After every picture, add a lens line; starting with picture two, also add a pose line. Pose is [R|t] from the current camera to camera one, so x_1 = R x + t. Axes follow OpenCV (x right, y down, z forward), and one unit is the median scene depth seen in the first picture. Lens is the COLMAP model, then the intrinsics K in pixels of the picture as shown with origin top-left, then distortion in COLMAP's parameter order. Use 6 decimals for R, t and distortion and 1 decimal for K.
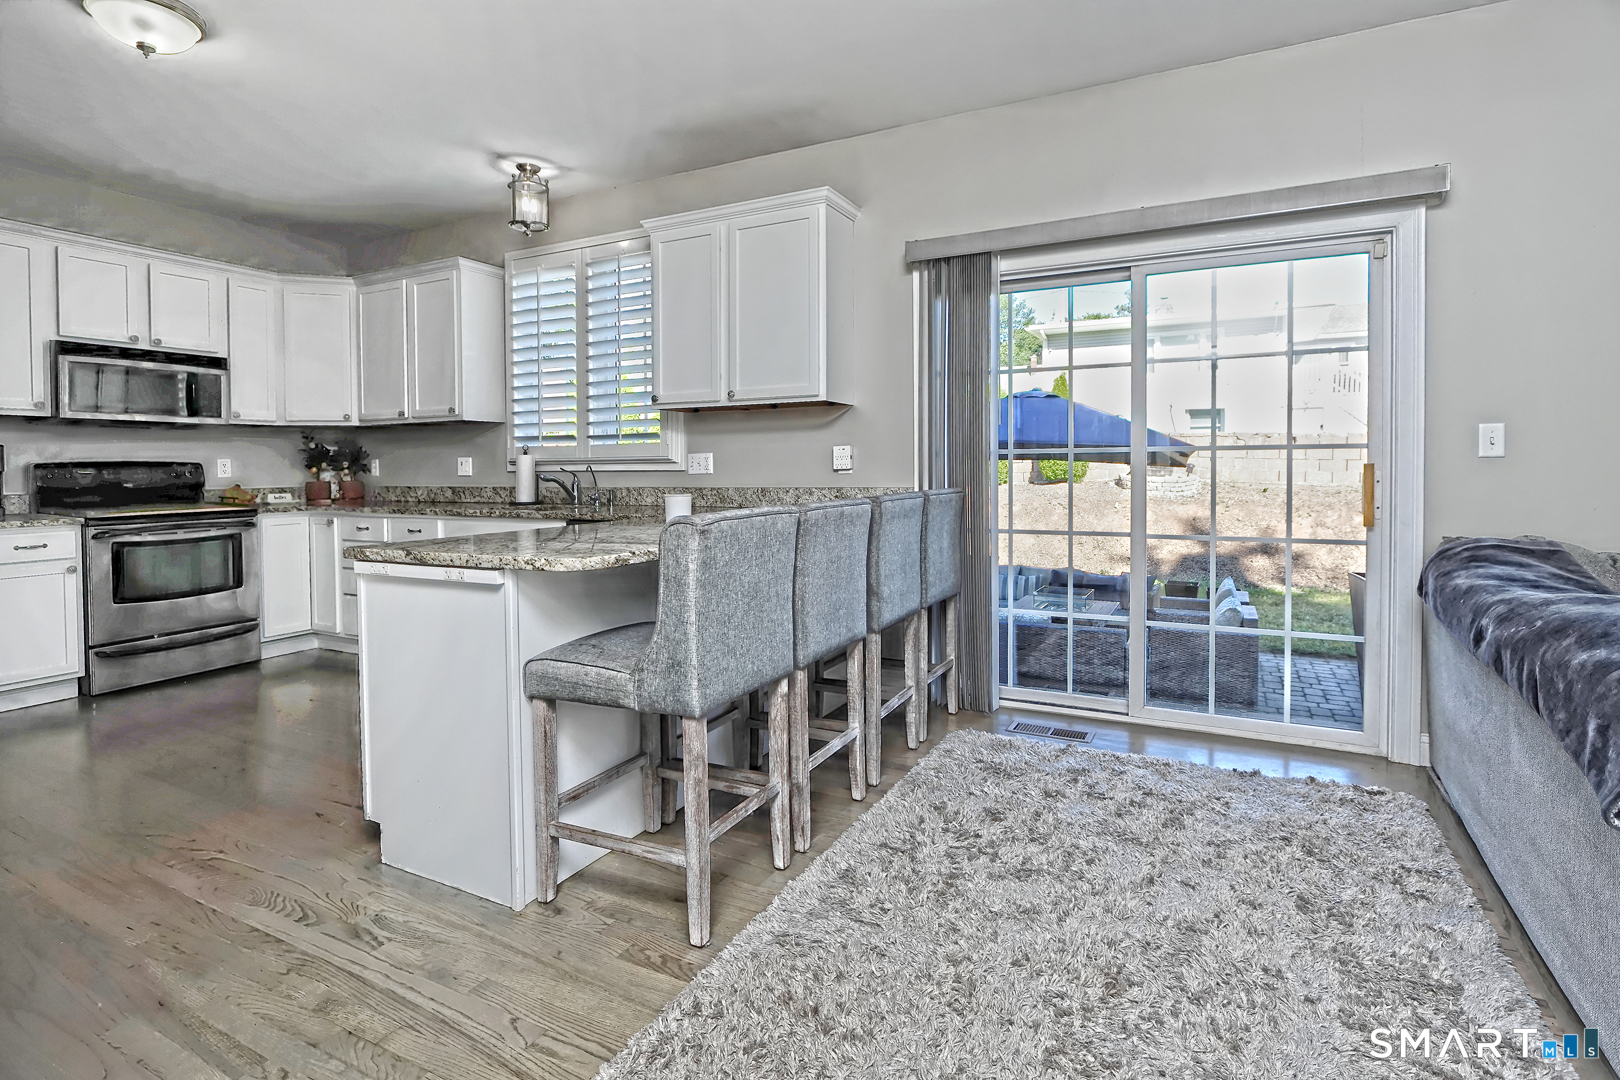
lens RADIAL K [[792.7, 0, 822.3], [0, 792.7, 459.9], [0, 0, 1]] dist [-0.010357, -0.001670]
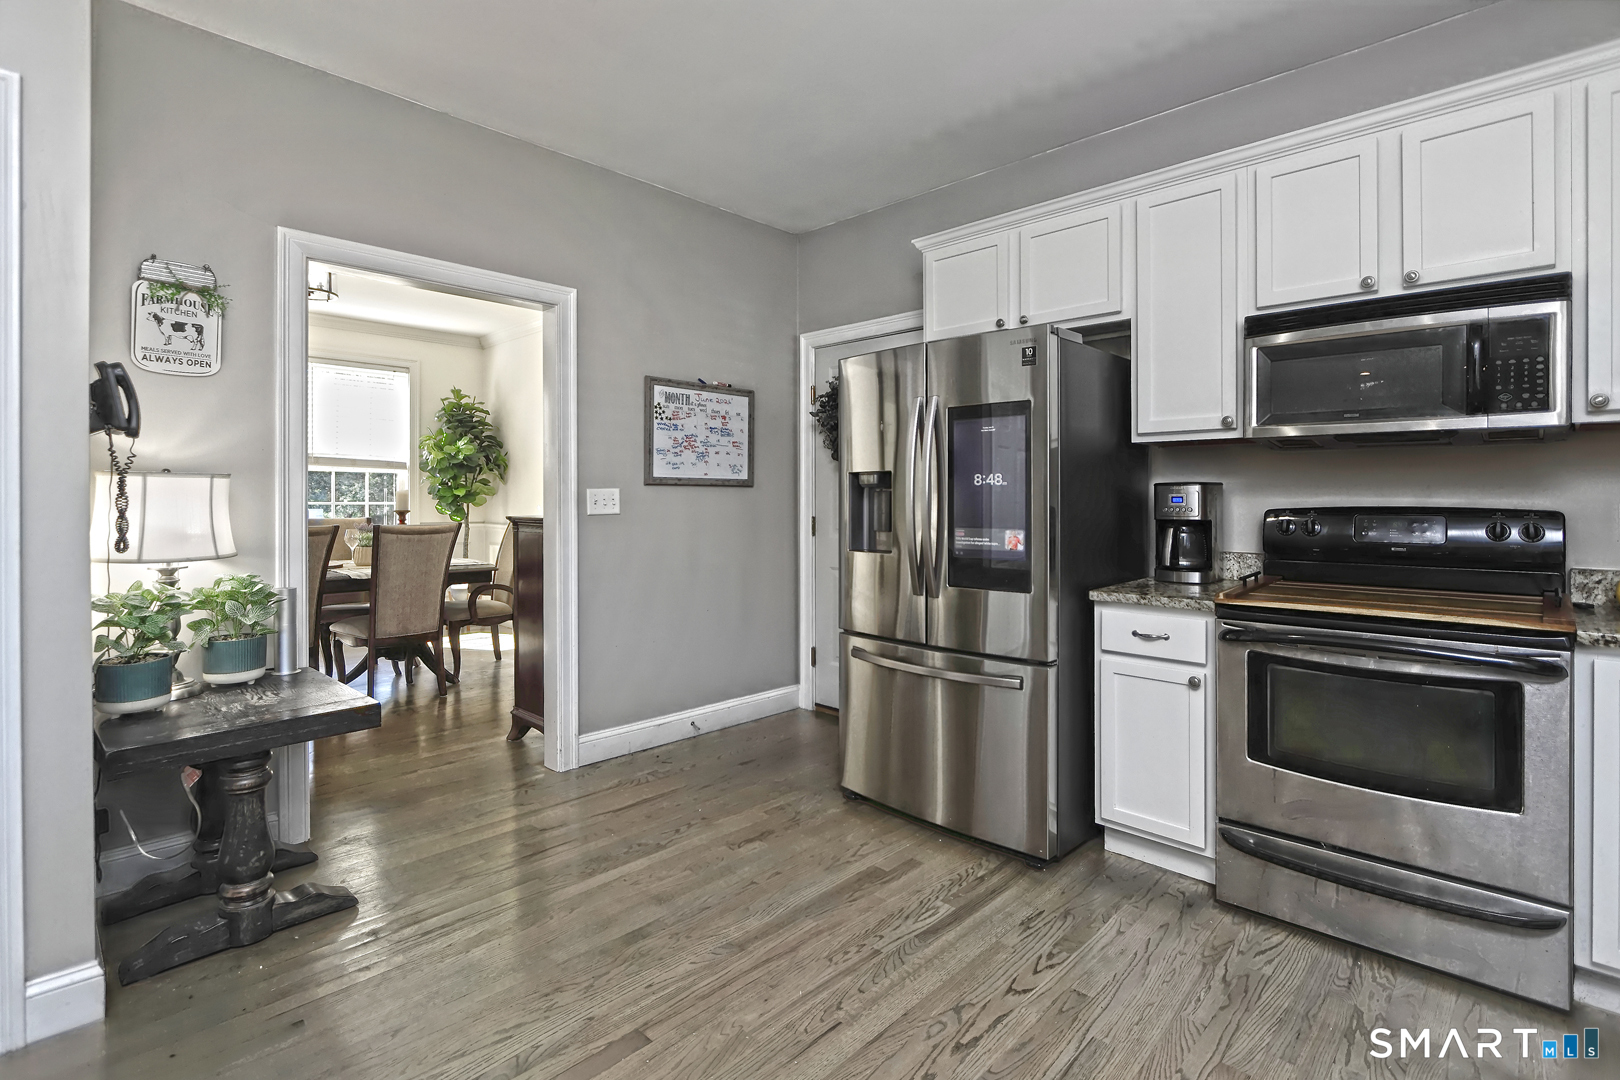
lens RADIAL K [[767.0, 0, 862.9], [0, 767.0, 505.1], [0, 0, 1]] dist [-0.007260, 0.001473]
pose [[-0.272886, 0.021095, -0.961815, -0.251316], [0.009213, 0.999771, 0.019314, -0.012975], [0.962002, -0.003591, -0.273017, 0.758423]]
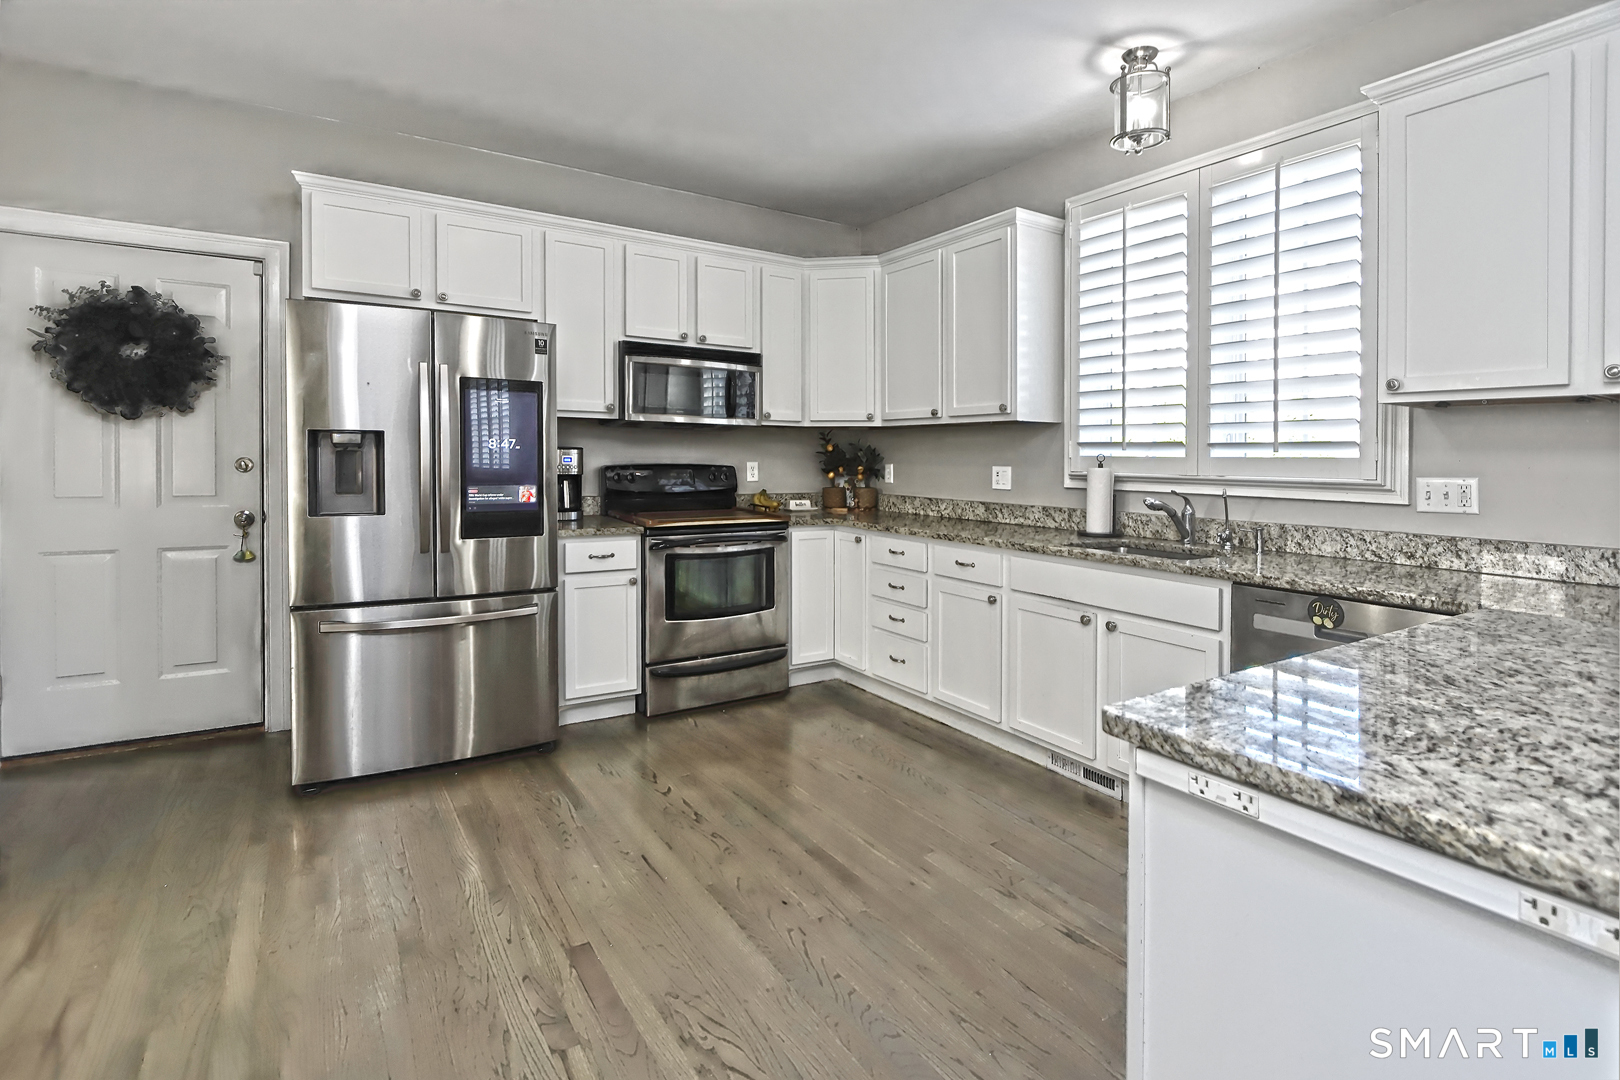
lens RADIAL K [[767.0, 0, 774.6], [0, 767.0, 455.9], [0, 0, 1]] dist [-0.007260, 0.001473]
pose [[0.846498, 0.021740, -0.531948, -0.268828], [-0.017539, 0.999762, 0.012949, -0.022280], [0.532103, -0.001632, 0.846678, 0.255294]]
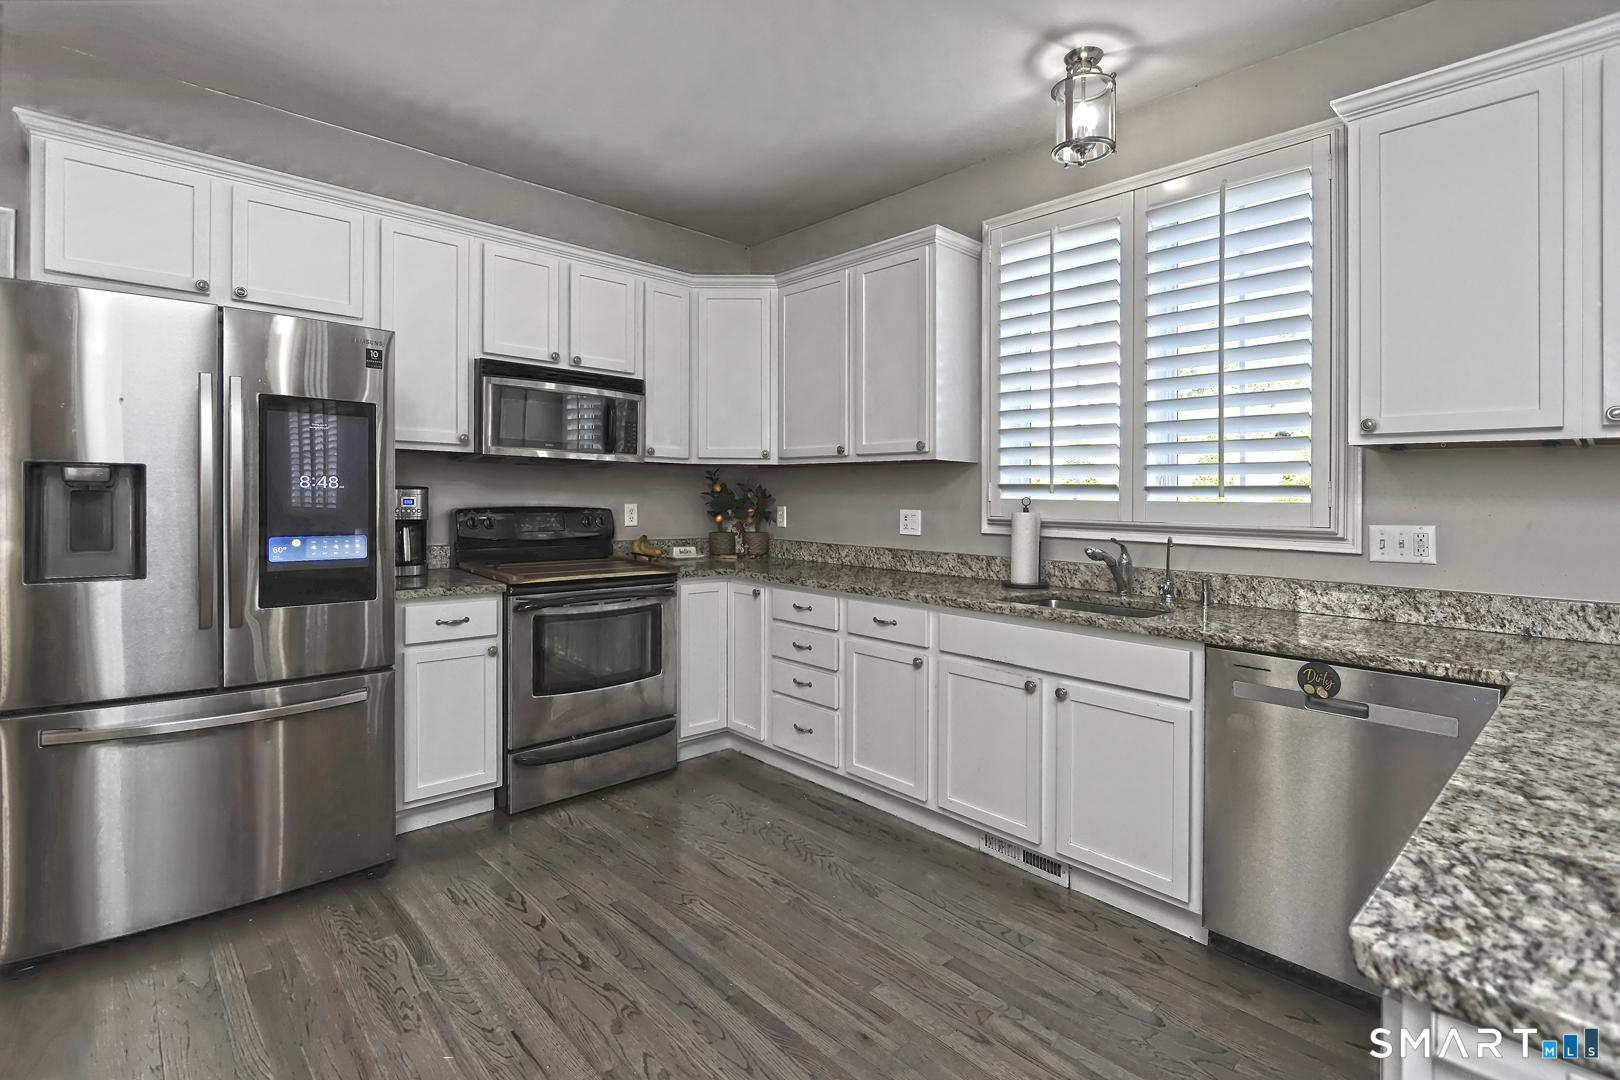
lens RADIAL K [[767.0, 0, 754.7], [0, 767.0, 489.4], [0, 0, 1]] dist [-0.007260, 0.001473]
pose [[0.922105, 0.022864, -0.386263, -0.356228], [-0.023204, 0.999724, 0.003784, -0.024153], [0.386243, 0.005473, 0.922381, 0.332127]]
